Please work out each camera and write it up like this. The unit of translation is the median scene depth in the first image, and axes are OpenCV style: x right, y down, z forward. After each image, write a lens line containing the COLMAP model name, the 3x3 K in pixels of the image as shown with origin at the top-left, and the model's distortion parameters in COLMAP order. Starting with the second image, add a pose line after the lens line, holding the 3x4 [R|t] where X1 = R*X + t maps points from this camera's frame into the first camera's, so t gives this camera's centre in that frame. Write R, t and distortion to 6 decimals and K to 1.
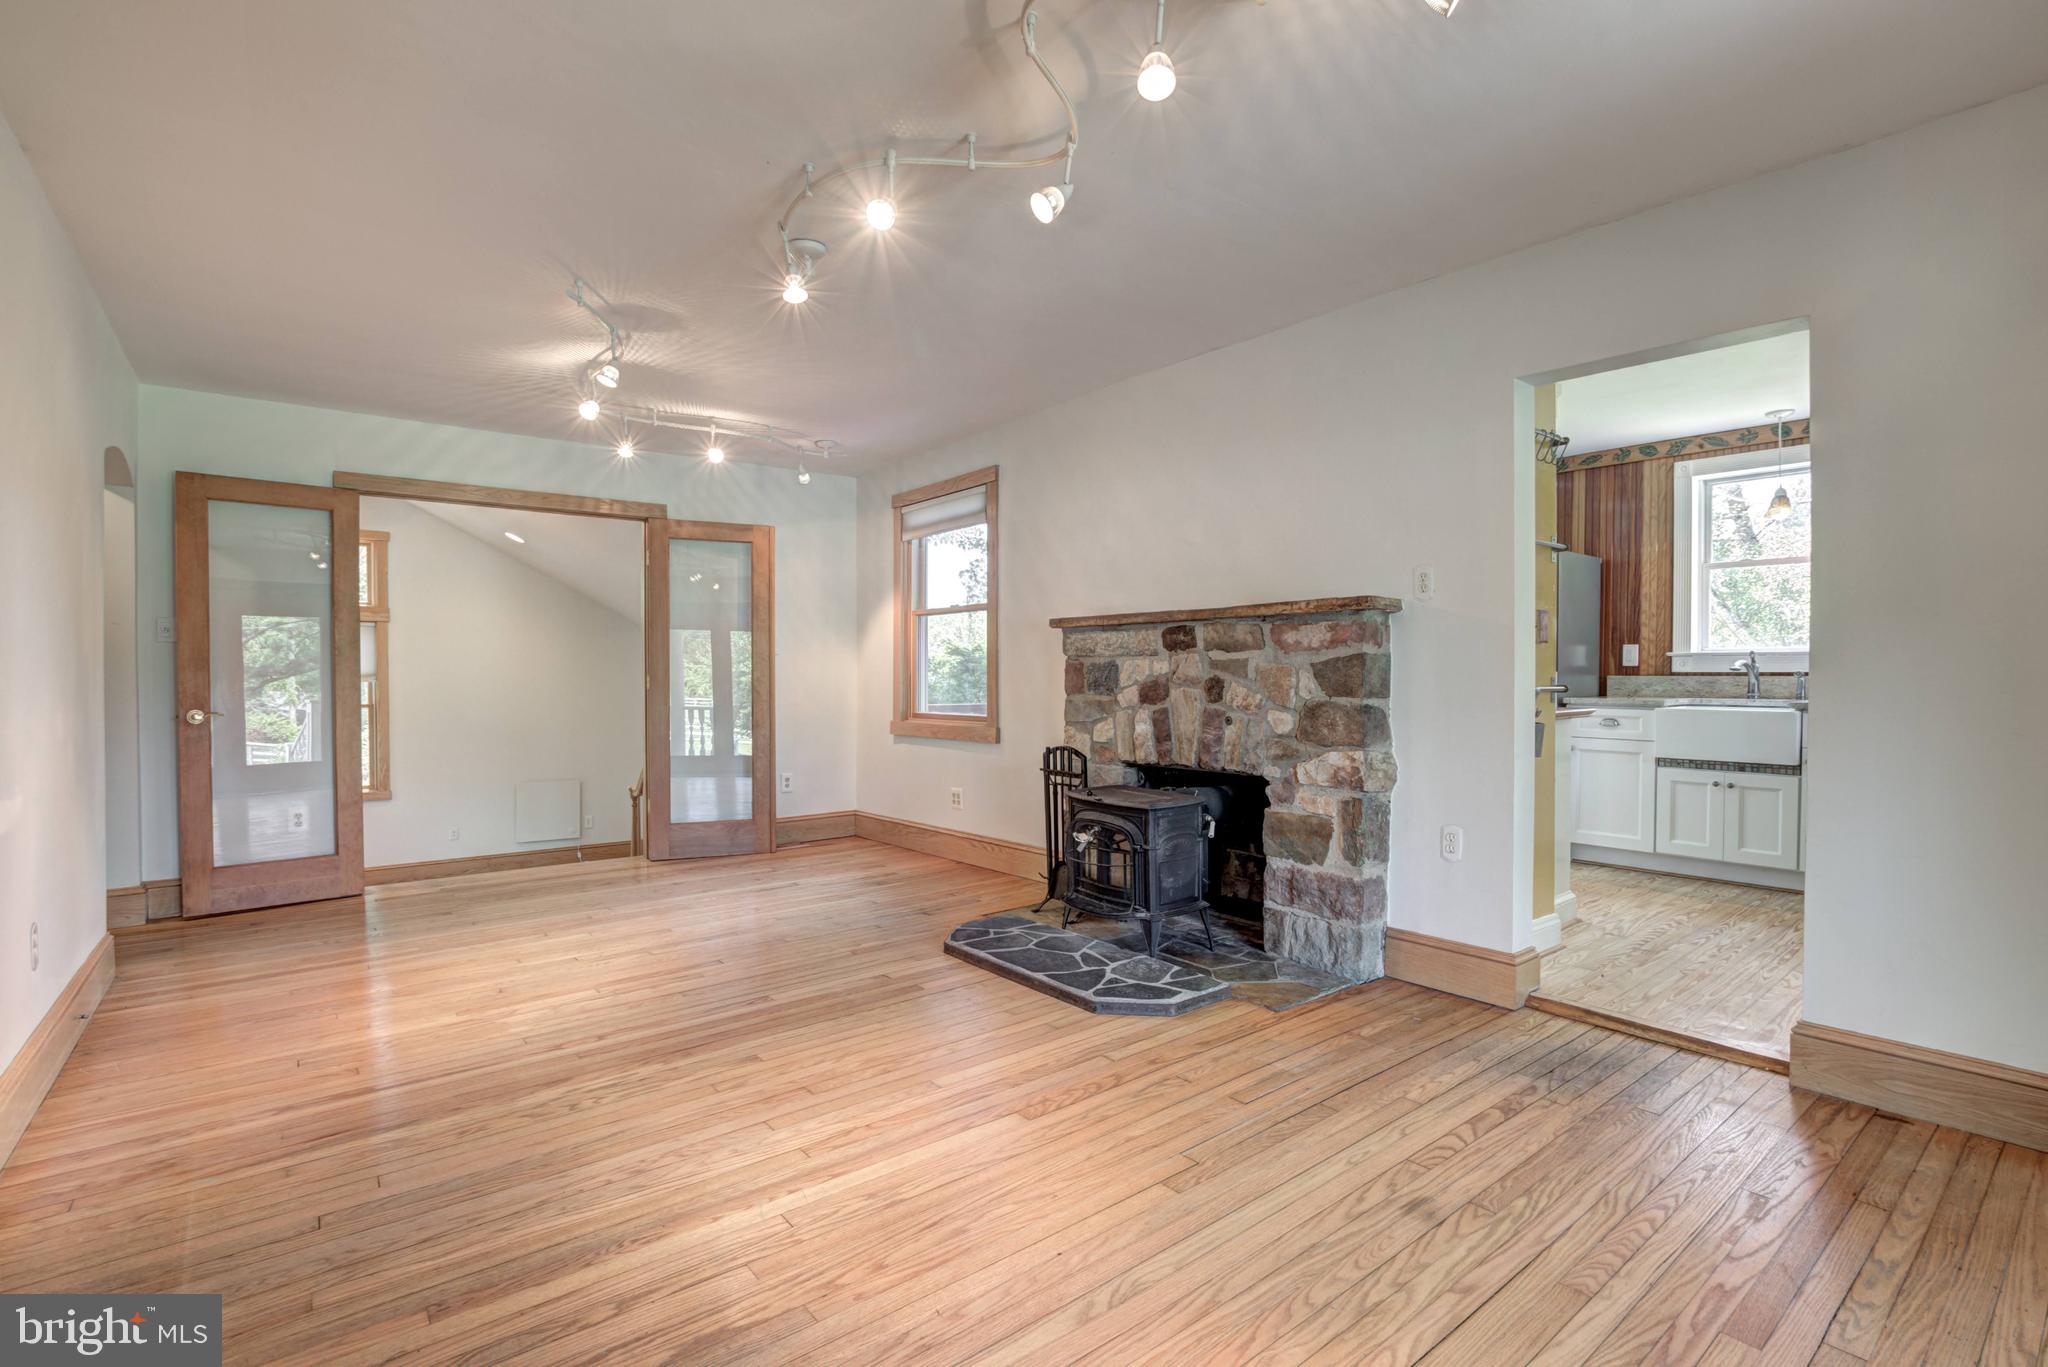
lens RADIAL K [[947.1, 0, 1040.0], [0, 947.1, 693.0], [0, 0, 1]] dist [-0.027218, 0.000716]
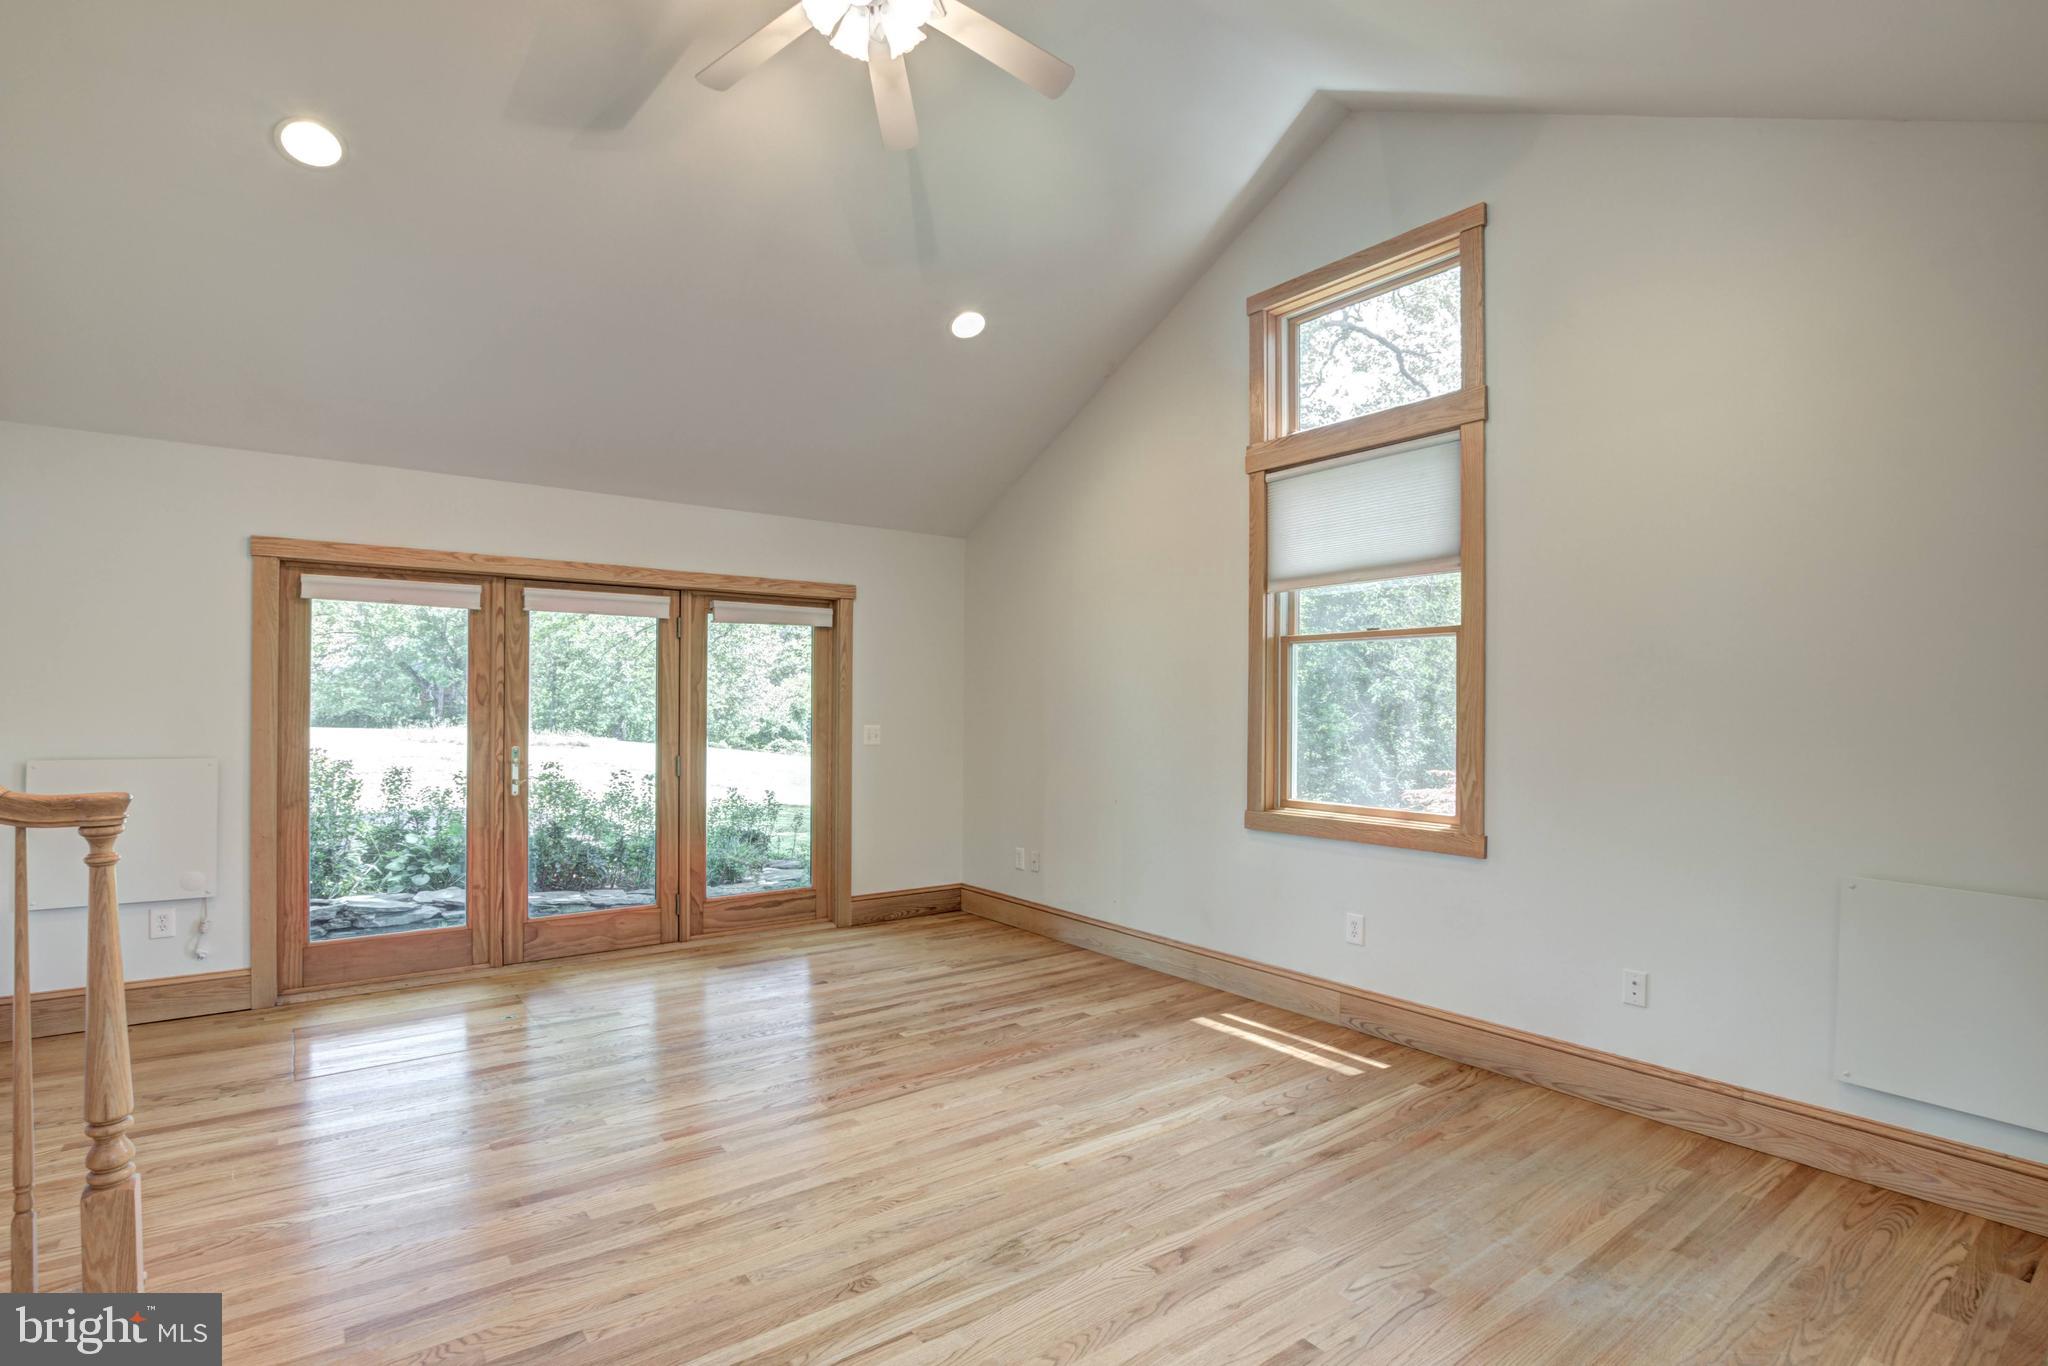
lens RADIAL K [[971.8, 0, 1025.8], [0, 971.8, 698.1], [0, 0, 1]] dist [-0.027915, 0.000227]
pose [[-0.043813, -0.005152, -0.999026, -0.658577], [-0.024003, 0.999703, -0.004103, 0.127611], [0.998751, 0.023800, -0.043923, 2.007216]]
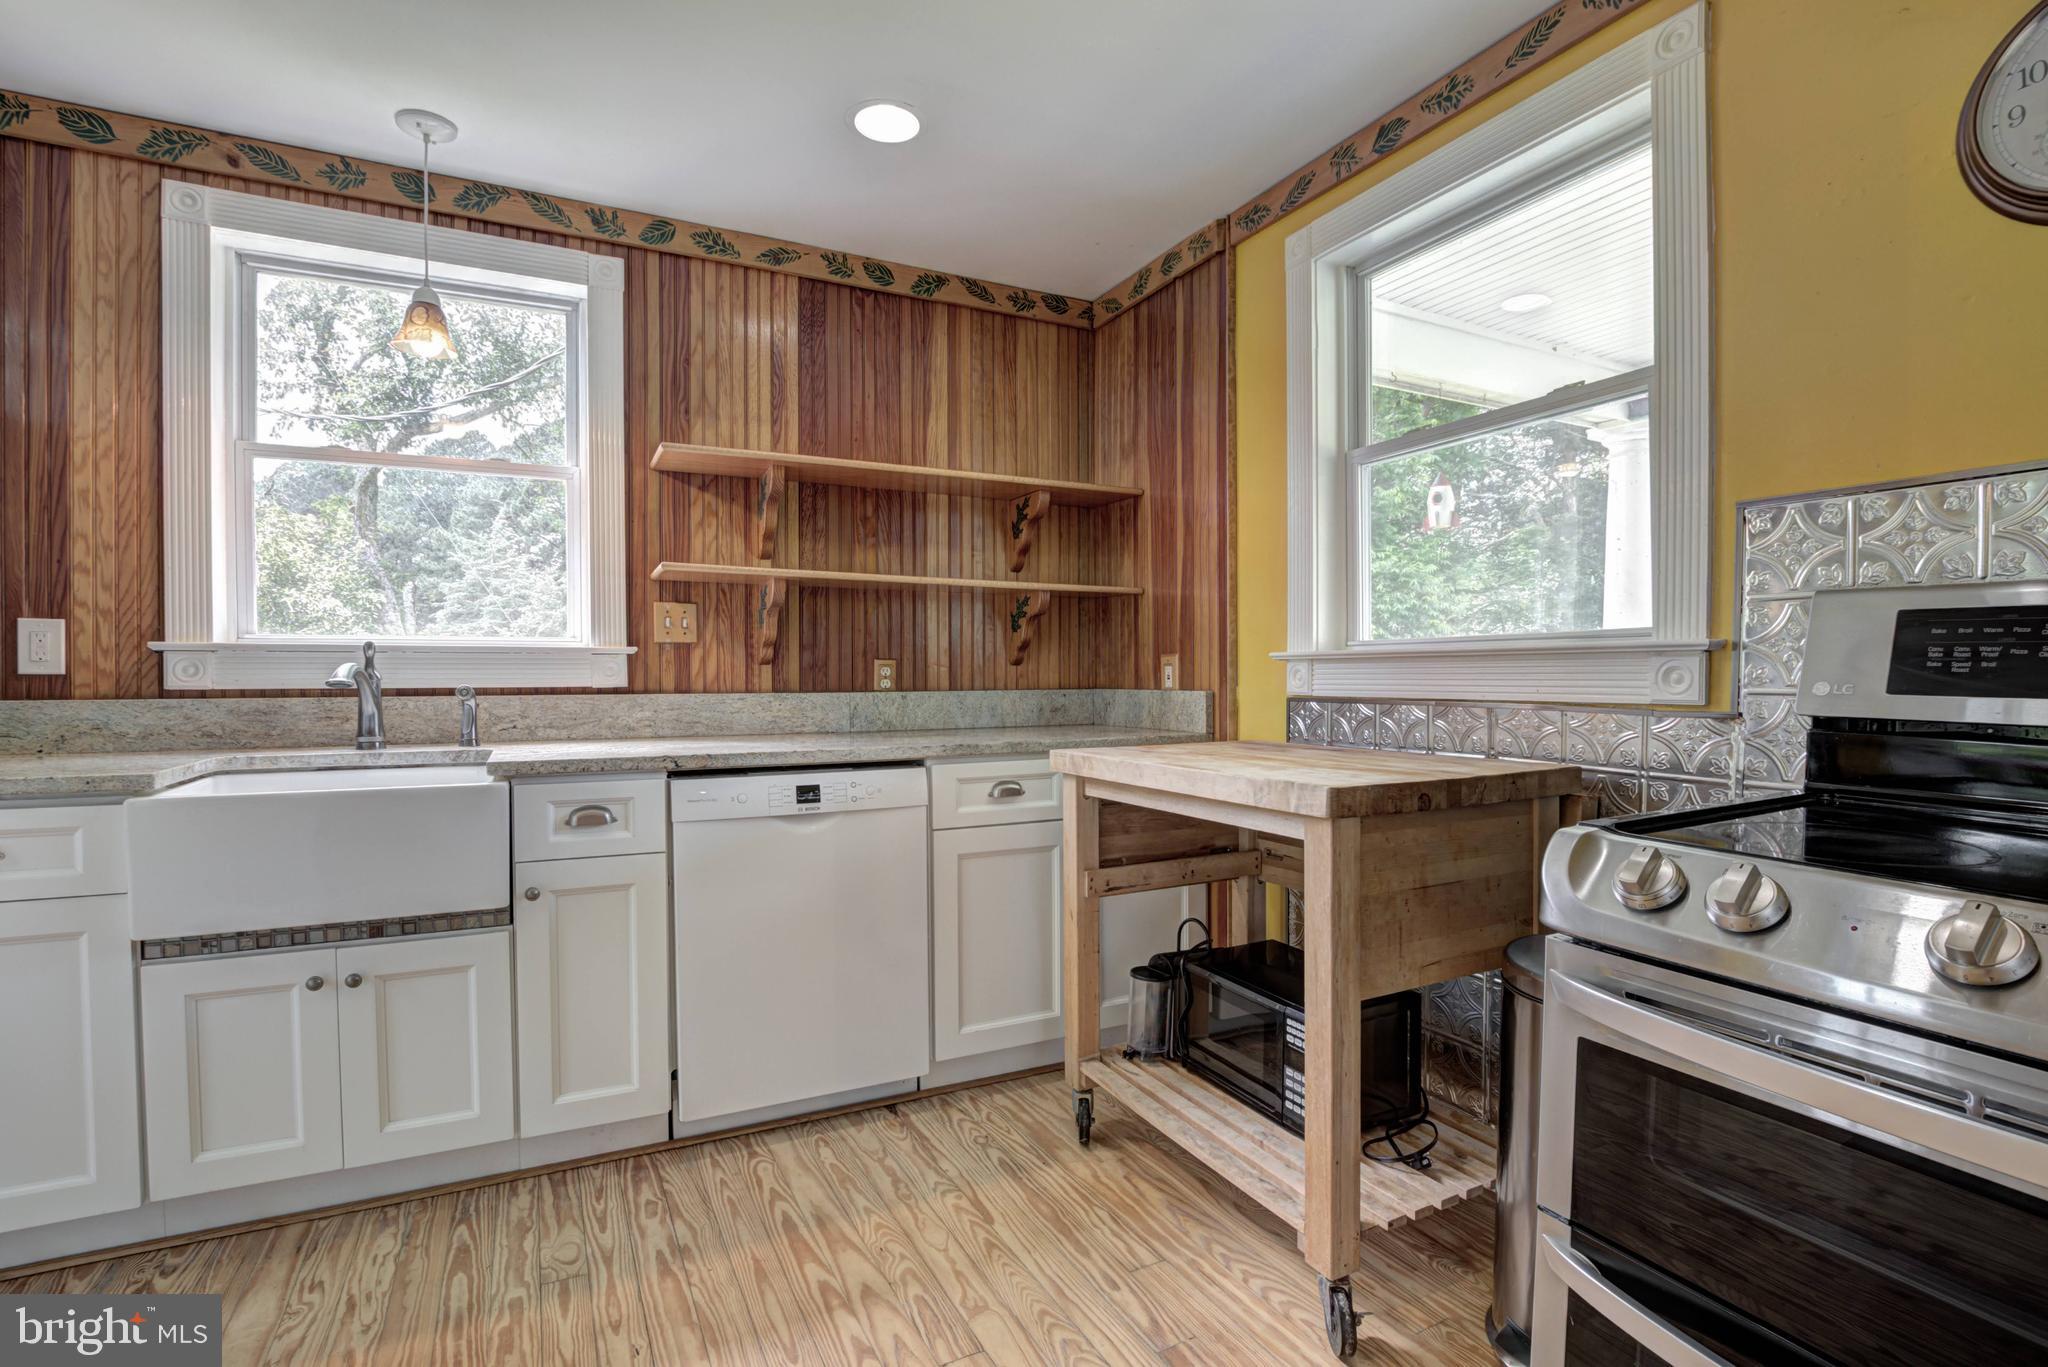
lens RADIAL K [[947.1, 0, 1040.0], [0, 947.1, 693.0], [0, 0, 1]] dist [-0.027218, 0.000716]
pose [[0.197056, -0.021386, 0.980159, 0.542528], [0.021497, 0.999616, 0.017489, -0.030202], [-0.980157, 0.017624, 0.197440, 0.833010]]
